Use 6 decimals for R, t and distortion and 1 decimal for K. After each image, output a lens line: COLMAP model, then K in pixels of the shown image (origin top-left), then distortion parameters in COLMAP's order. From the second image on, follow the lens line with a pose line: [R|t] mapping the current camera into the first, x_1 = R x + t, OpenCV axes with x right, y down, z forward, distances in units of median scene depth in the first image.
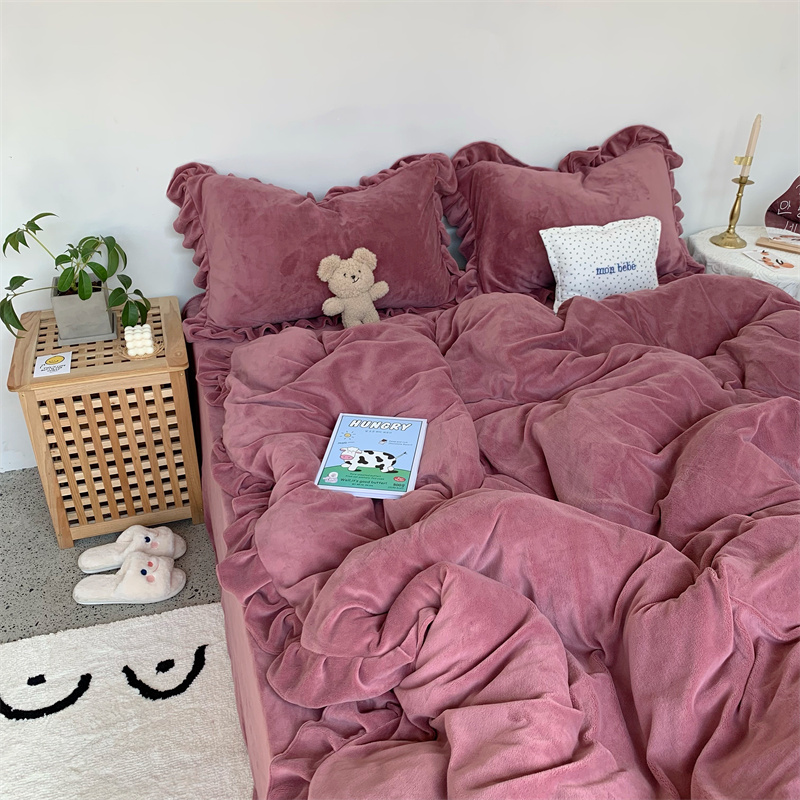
lens RADIAL K [[832.2, 0, 397.9], [0, 832.2, 393.7], [0, 0, 1]] dist [-0.005300, 0.000000]
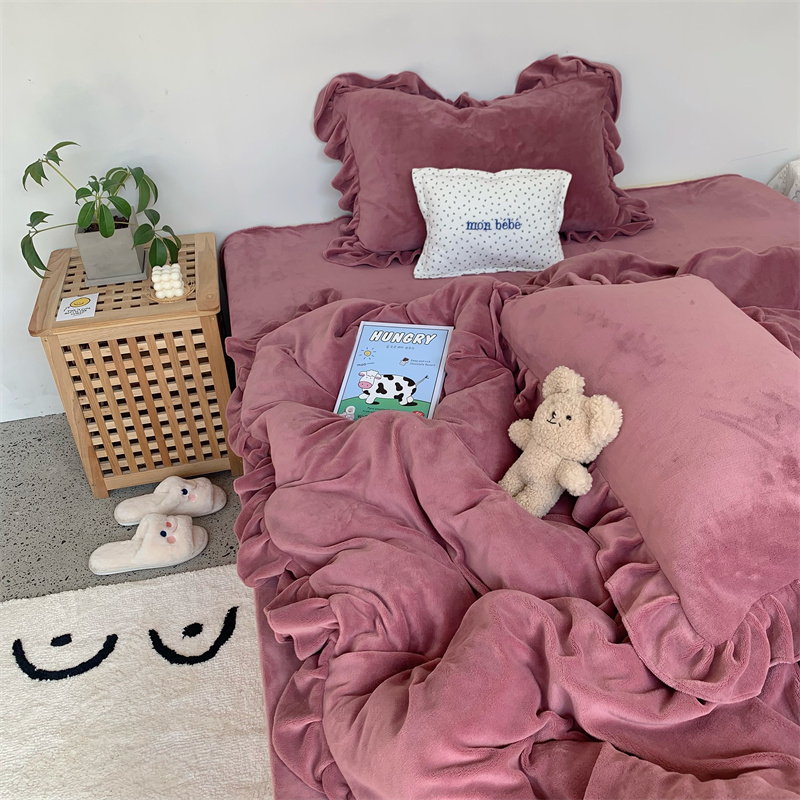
lens RADIAL K [[832.2, 0, 398.4], [0, 832.2, 399.7], [0, 0, 1]] dist [-0.005300, 0.000000]
pose [[0.995421, 0.018043, -0.093868, 0.032421], [-0.009689, 0.996012, 0.088697, -0.017116], [0.095094, -0.087382, 0.991626, 0.093819]]
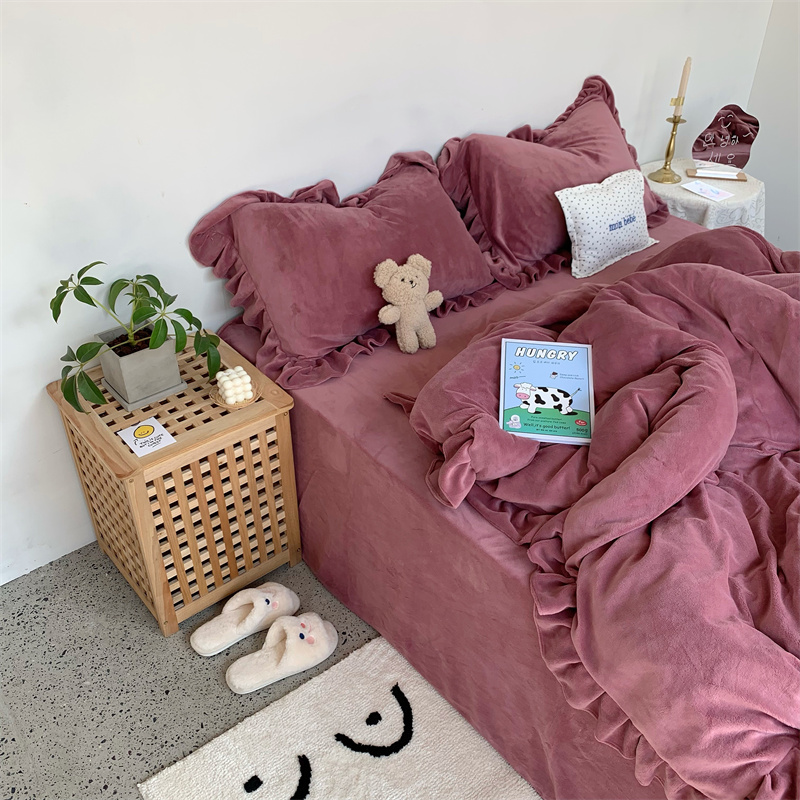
lens RADIAL K [[832.2, 0, 403.7], [0, 832.2, 392.3], [0, 0, 1]] dist [-0.005300, 0.000000]
pose [[0.924631, -0.221440, 0.309874, -0.407766], [0.202117, 0.974881, 0.093568, -0.102292], [-0.322810, -0.023885, 0.946162, 0.096042]]
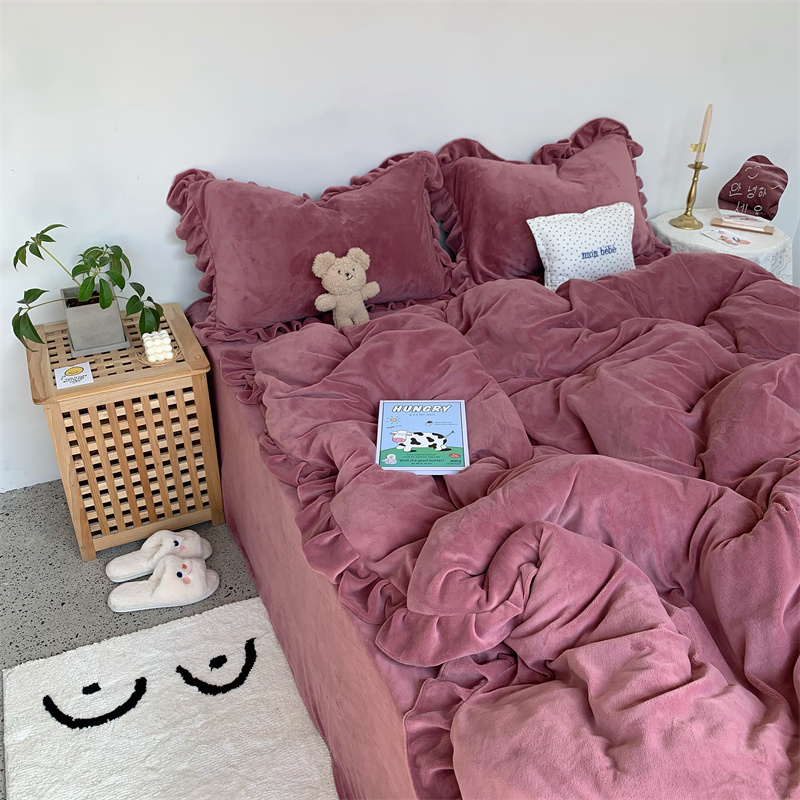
lens RADIAL K [[832.2, 0, 396.4], [0, 832.2, 395.8], [0, 0, 1]] dist [-0.005300, 0.000000]
pose [[0.991888, -0.070182, 0.105988, -0.131958], [0.070640, 0.997502, -0.000568, 0.016517], [-0.105683, 0.008051, 0.994367, -0.033071]]
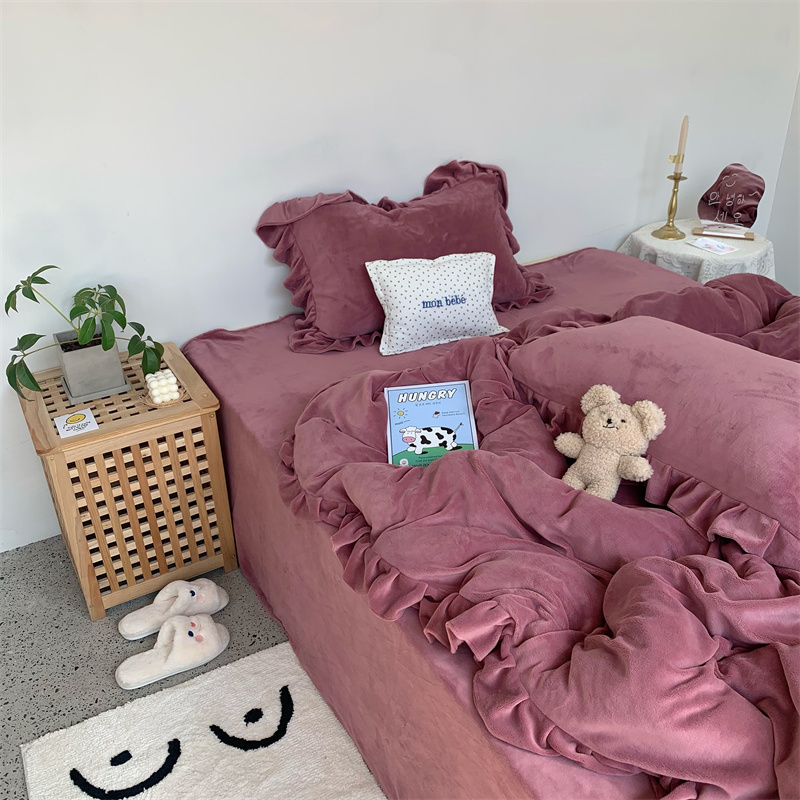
lens RADIAL K [[832.2, 0, 395.6], [0, 832.2, 398.4], [0, 0, 1]] dist [-0.005300, 0.000000]
pose [[0.976069, -0.133029, 0.172023, -0.210153], [0.141109, 0.989355, -0.035572, 0.021001], [-0.165460, 0.058995, 0.984450, 0.008054]]
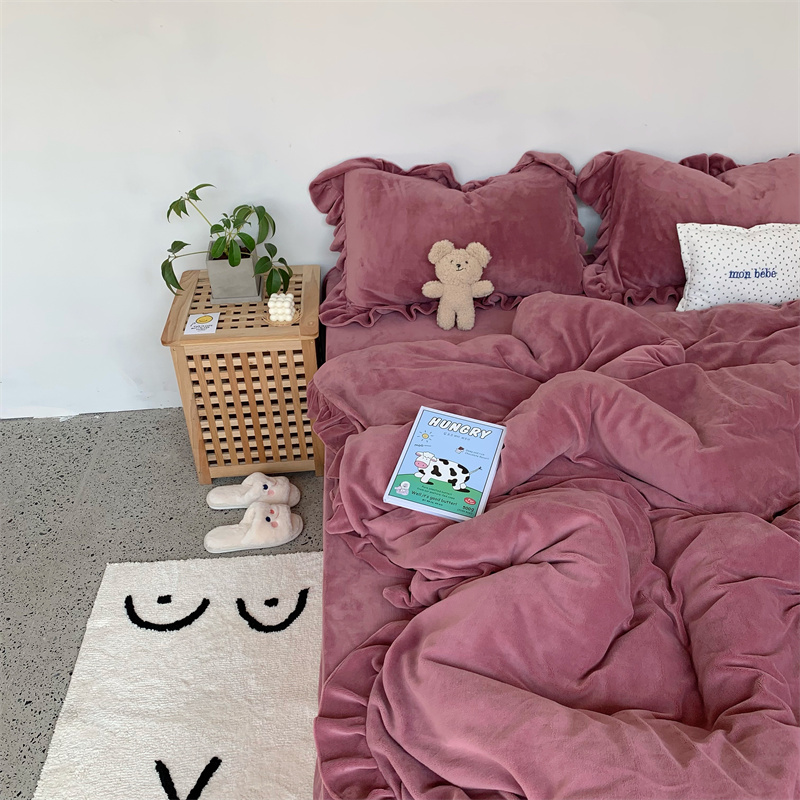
lens RADIAL K [[832.2, 0, 401.2], [0, 832.2, 391.9], [0, 0, 1]] dist [-0.005300, 0.000000]
pose [[0.973888, 0.103786, -0.201917, 0.076914], [-0.089227, 0.992798, 0.079942, -0.054744], [0.208760, -0.059838, 0.976135, -0.037566]]
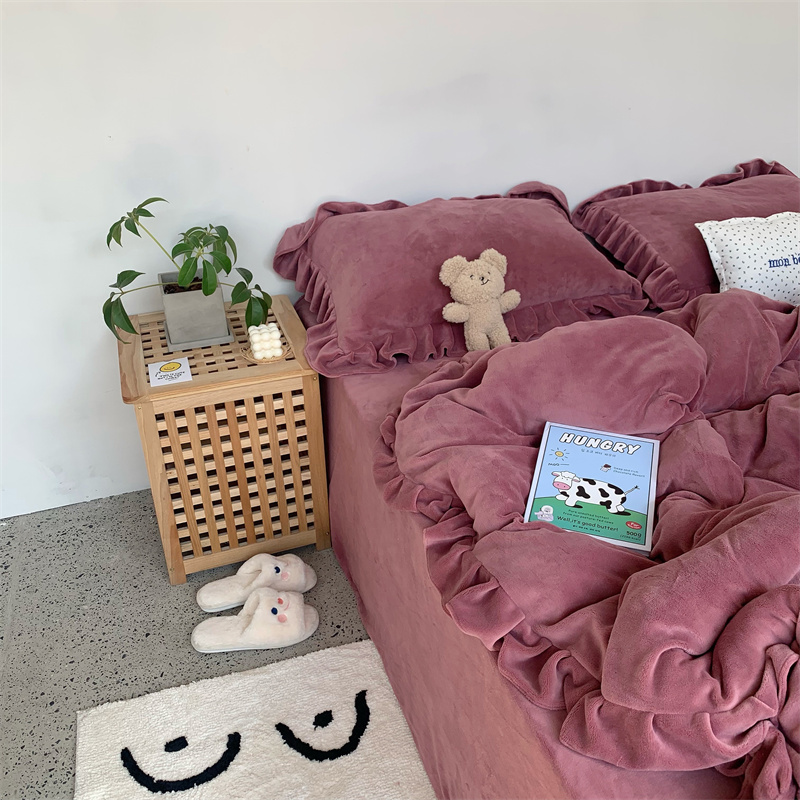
lens RADIAL K [[832.2, 0, 398.1], [0, 832.2, 386.4], [0, 0, 1]] dist [-0.005300, 0.000000]
pose [[0.999199, -0.038325, 0.011542, -0.179419], [0.038661, 0.998790, -0.030402, 0.015025], [-0.010363, 0.030824, 0.999471, 0.124161]]
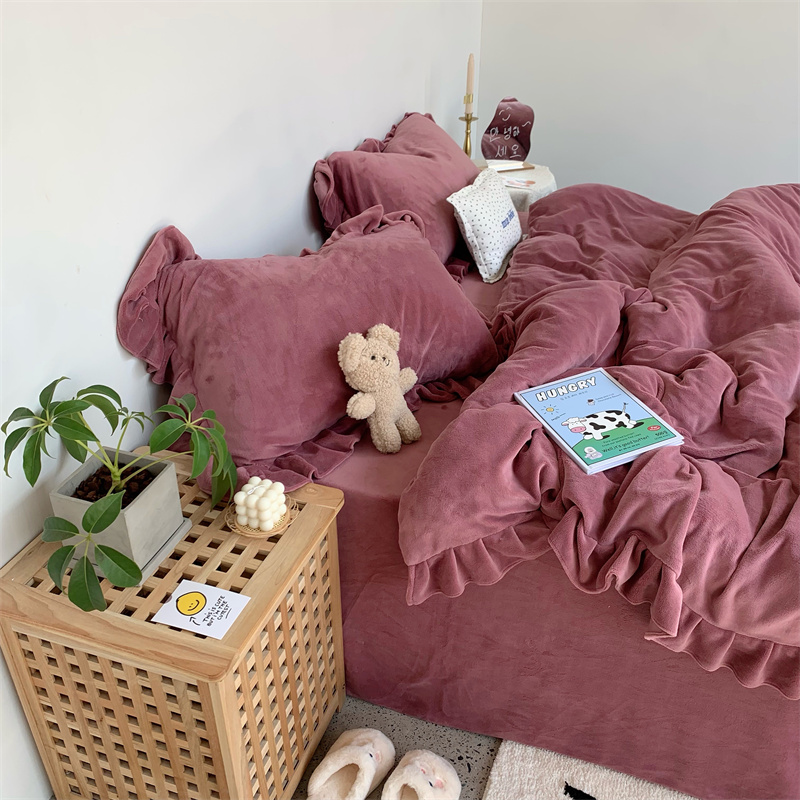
lens RADIAL K [[832.2, 0, 404.9], [0, 832.2, 395.5], [0, 0, 1]] dist [-0.005300, 0.000000]
pose [[0.598255, -0.420904, 0.681858, -0.636765], [0.420753, 0.889194, 0.179726, -0.204013], [-0.681951, 0.179372, 0.709061, 0.443490]]
